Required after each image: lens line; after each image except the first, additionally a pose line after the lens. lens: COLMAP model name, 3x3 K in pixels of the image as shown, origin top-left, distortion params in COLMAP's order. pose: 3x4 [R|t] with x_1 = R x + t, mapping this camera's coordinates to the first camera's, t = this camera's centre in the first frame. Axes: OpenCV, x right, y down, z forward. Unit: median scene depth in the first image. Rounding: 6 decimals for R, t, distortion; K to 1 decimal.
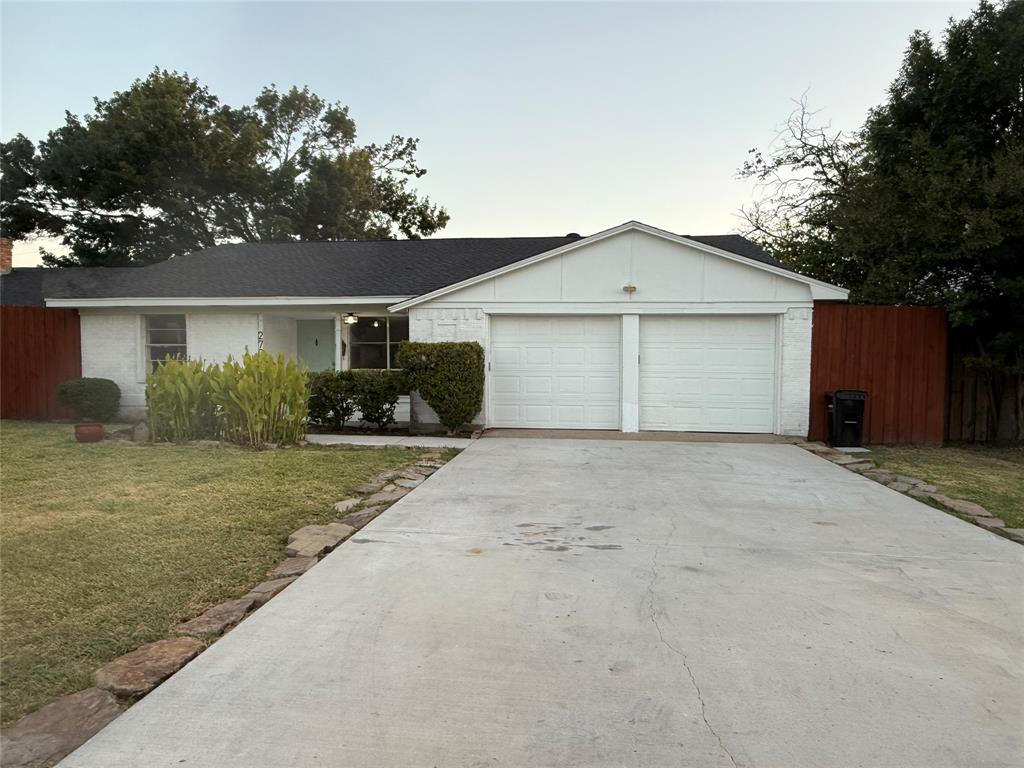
lens RADIAL K [[654.2, 0, 512.0], [0, 654.2, 384.0], [0, 0, 1]] dist [-0.041210, 0.048539]
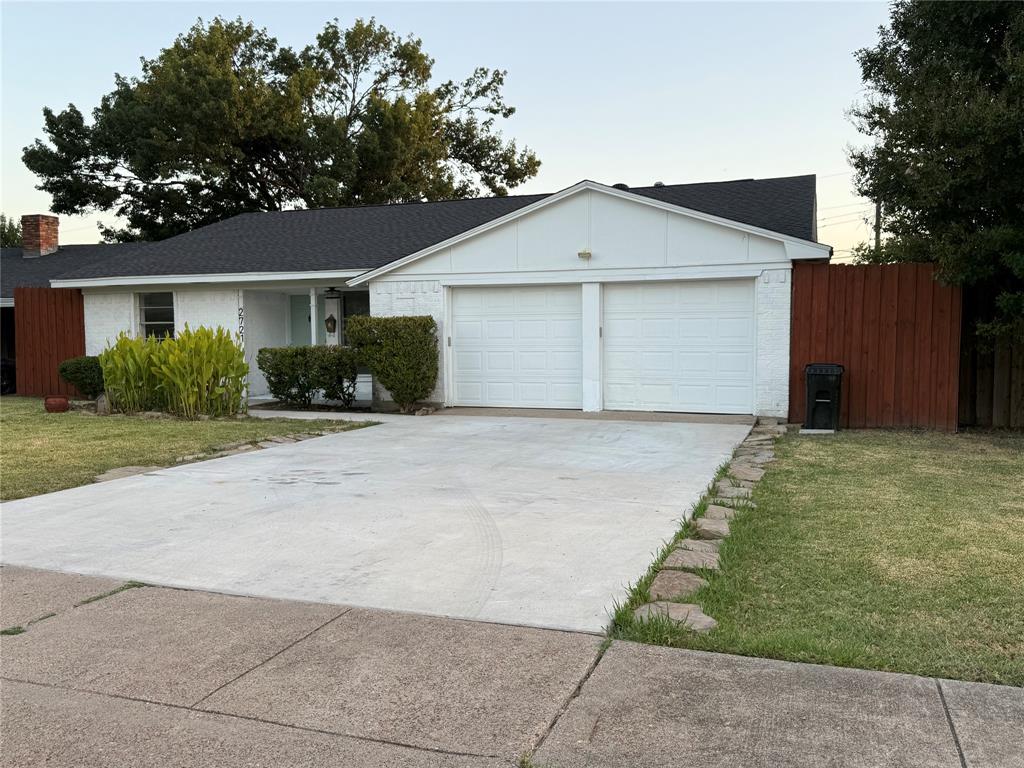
lens RADIAL K [[860.9, 0, 512.0], [0, 860.9, 384.0], [0, 0, 1]] dist [0.036617, -0.006206]
pose [[0.972109, 0.001785, -0.234521, 0.303759], [0.001829, 0.999883, 0.015194, 0.014224], [0.234521, -0.015199, 0.971992, -0.168365]]
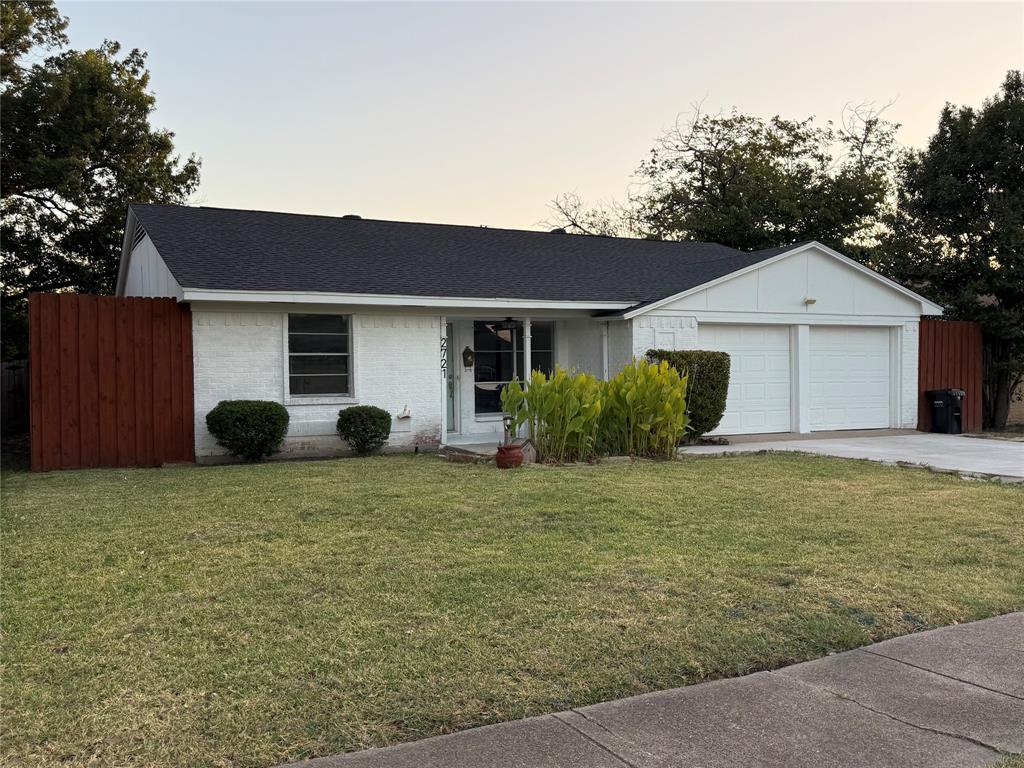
lens RADIAL K [[925.2, 0, 512.0], [0, 925.2, 384.0], [0, 0, 1]] dist [0.006154, 0.002326]
pose [[0.834760, -0.020932, 0.550216, -0.910970], [0.036954, 0.999154, -0.018053, 0.001380], [-0.549373, 0.035402, 0.834827, -0.013549]]
